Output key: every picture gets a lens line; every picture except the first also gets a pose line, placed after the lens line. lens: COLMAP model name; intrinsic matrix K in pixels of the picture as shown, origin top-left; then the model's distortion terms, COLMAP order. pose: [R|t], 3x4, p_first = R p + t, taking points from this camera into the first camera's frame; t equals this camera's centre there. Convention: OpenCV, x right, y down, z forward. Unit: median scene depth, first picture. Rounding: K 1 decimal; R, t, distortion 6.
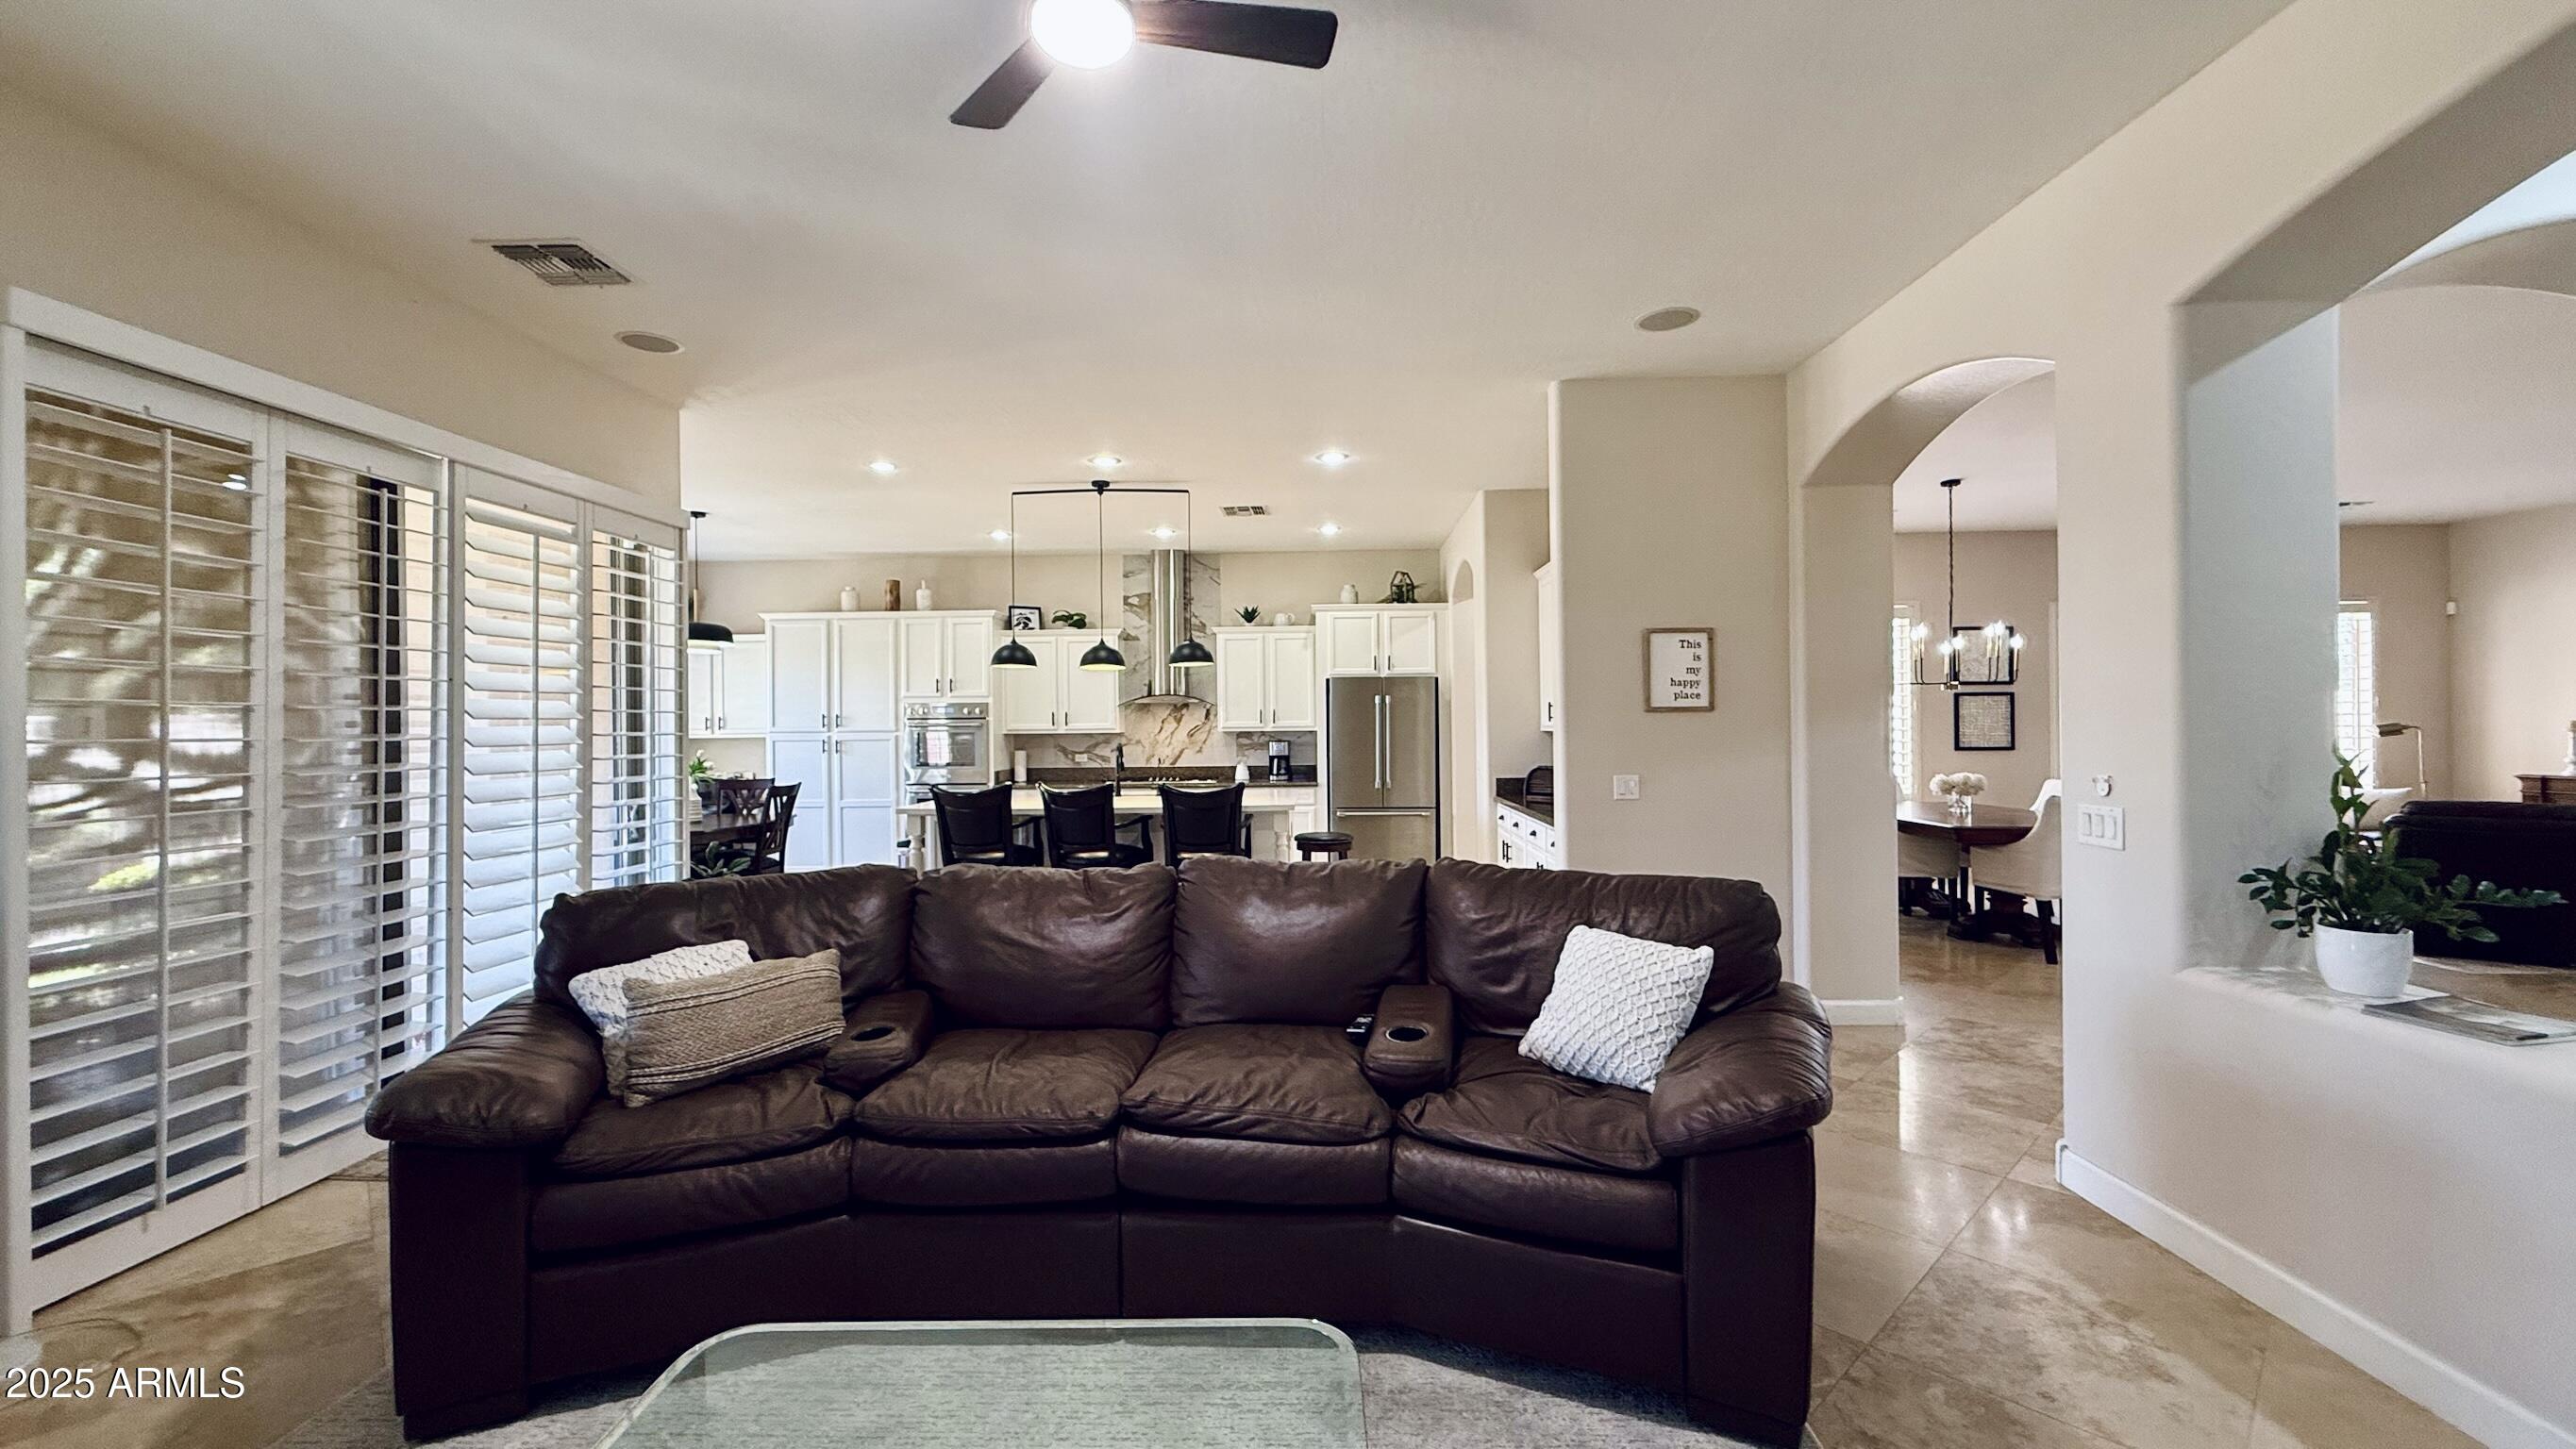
lens RADIAL K [[1010.5, 0, 1290.7], [0, 1010.5, 718.2], [0, 0, 1]] dist [-0.002334, 0.000364]
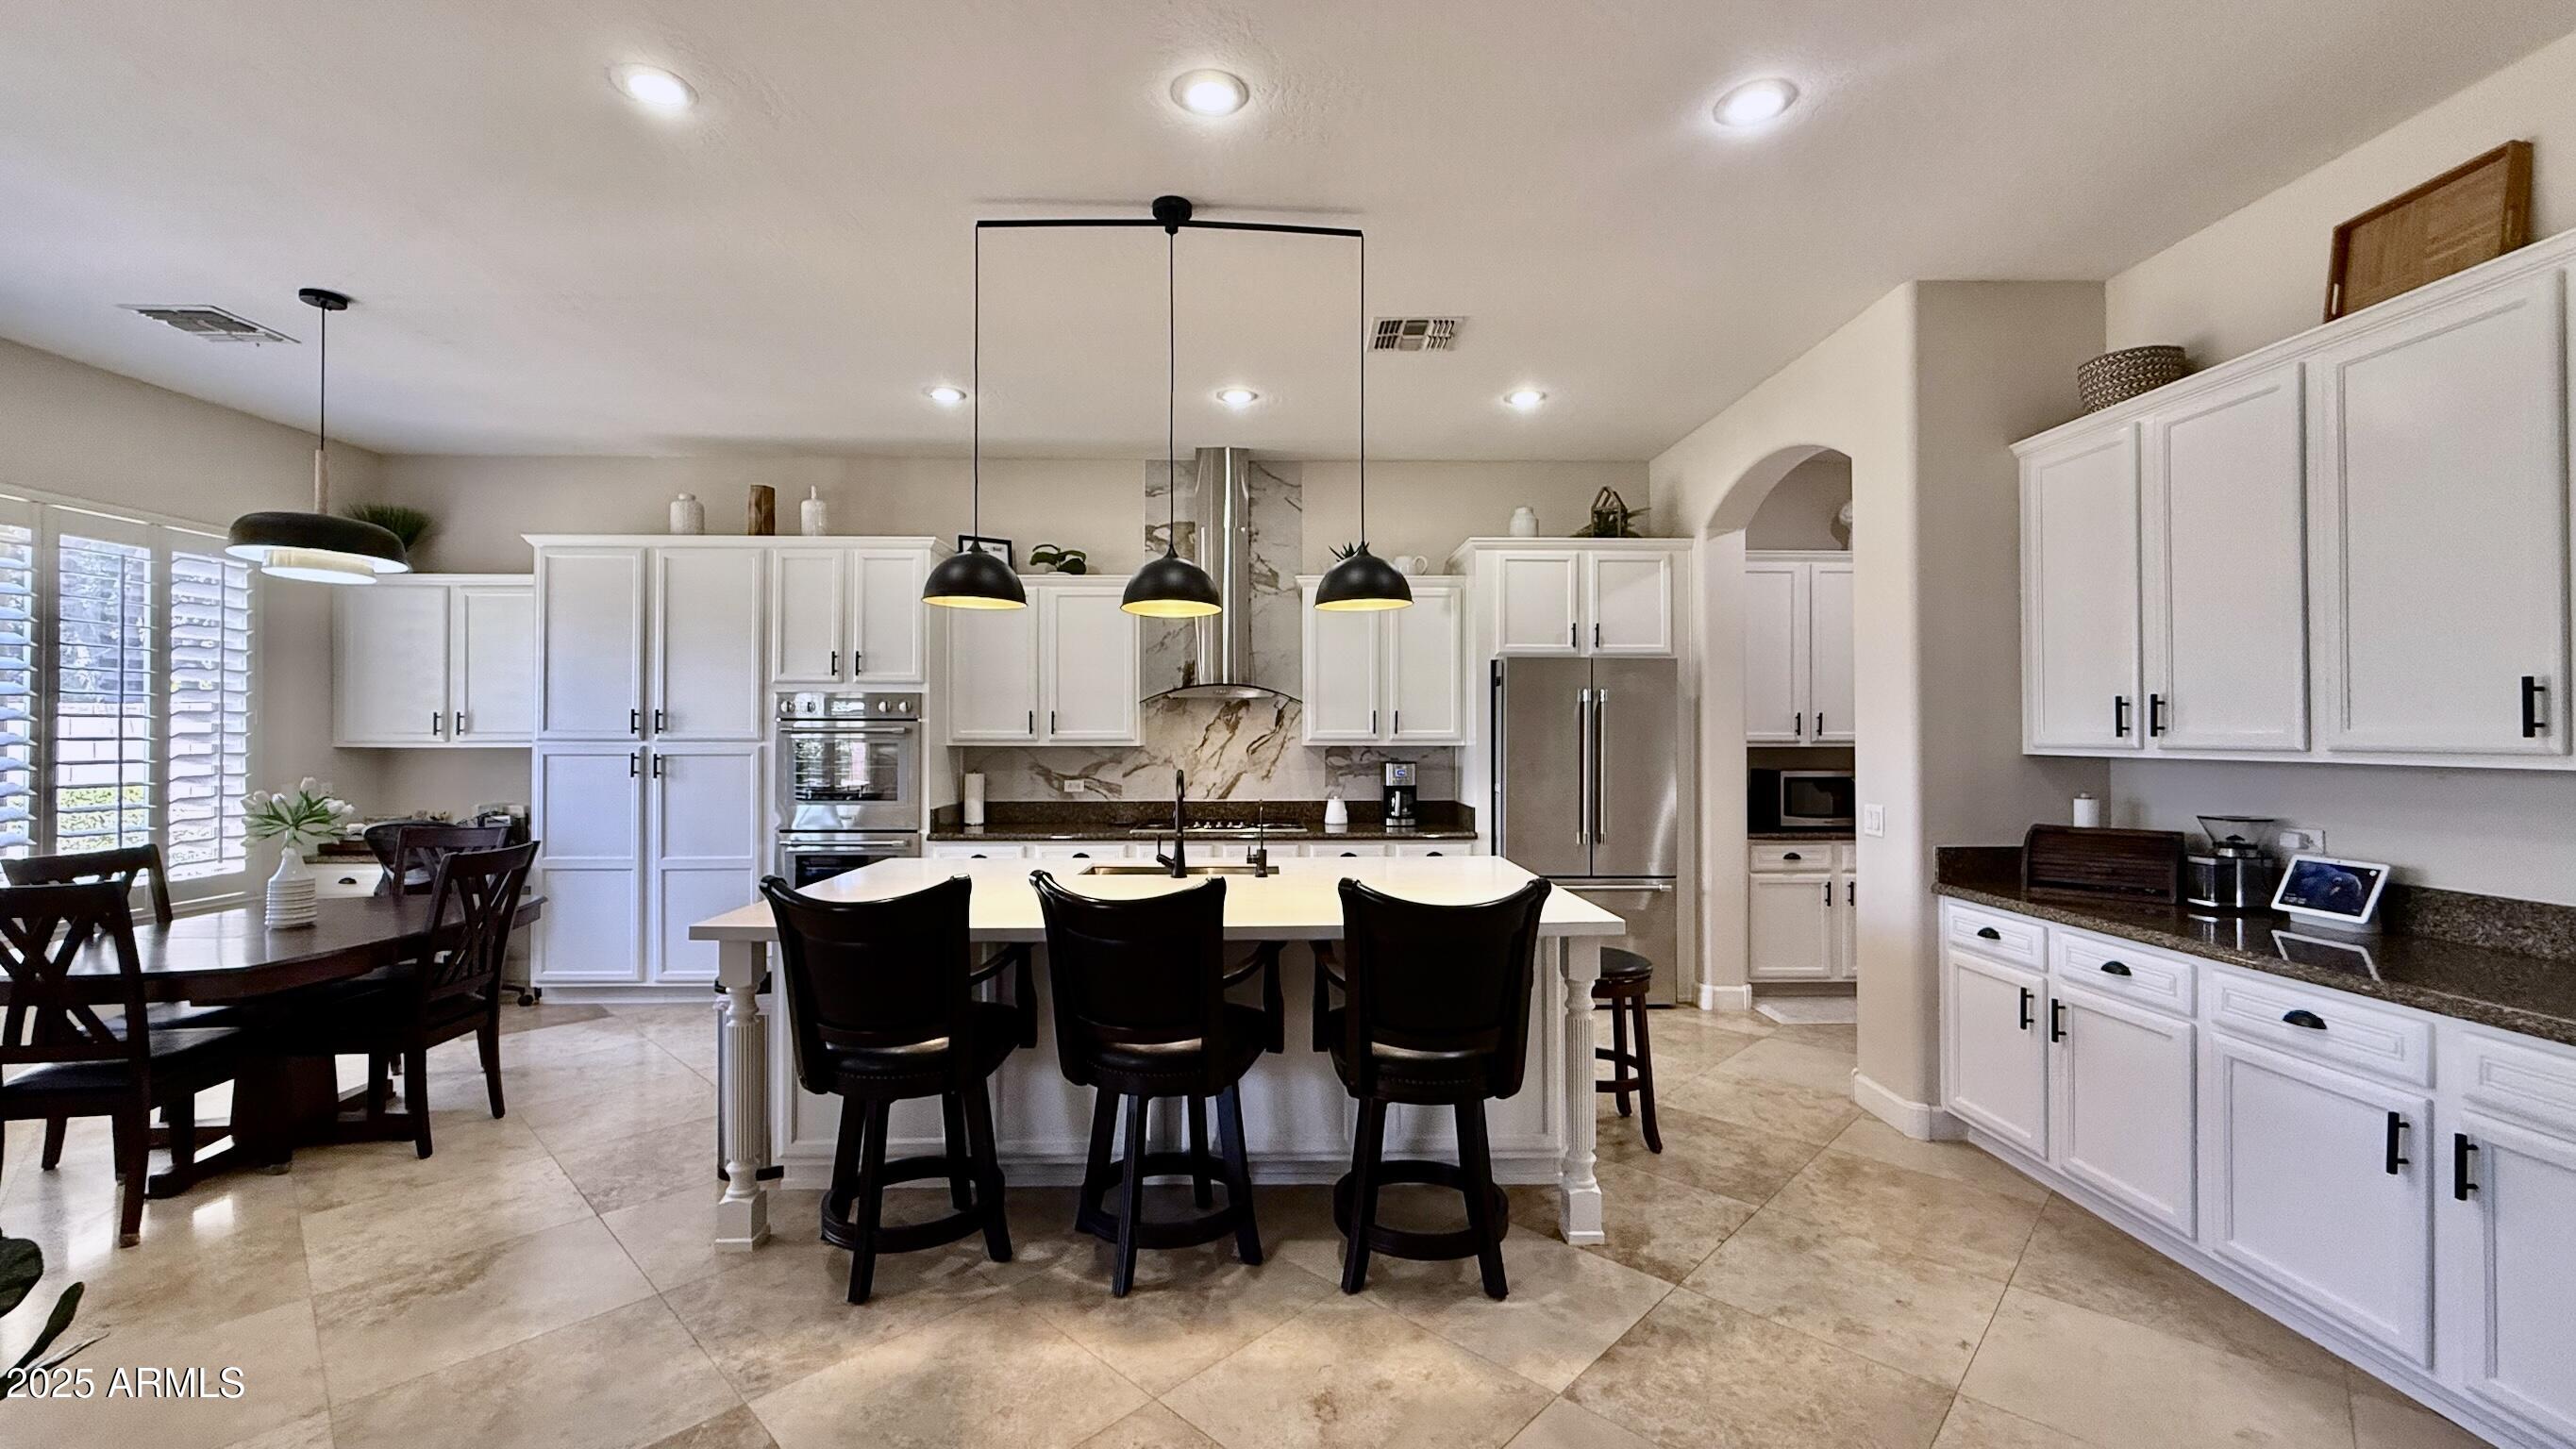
lens RADIAL K [[1010.5, 0, 1285.2], [0, 1010.5, 712.1], [0, 0, 1]] dist [-0.002334, 0.000364]
pose [[0.998820, 0.010892, 0.047332, -0.113843], [-0.010196, 0.999837, -0.014930, 0.002138], [-0.047486, 0.014430, 0.998768, 0.395969]]
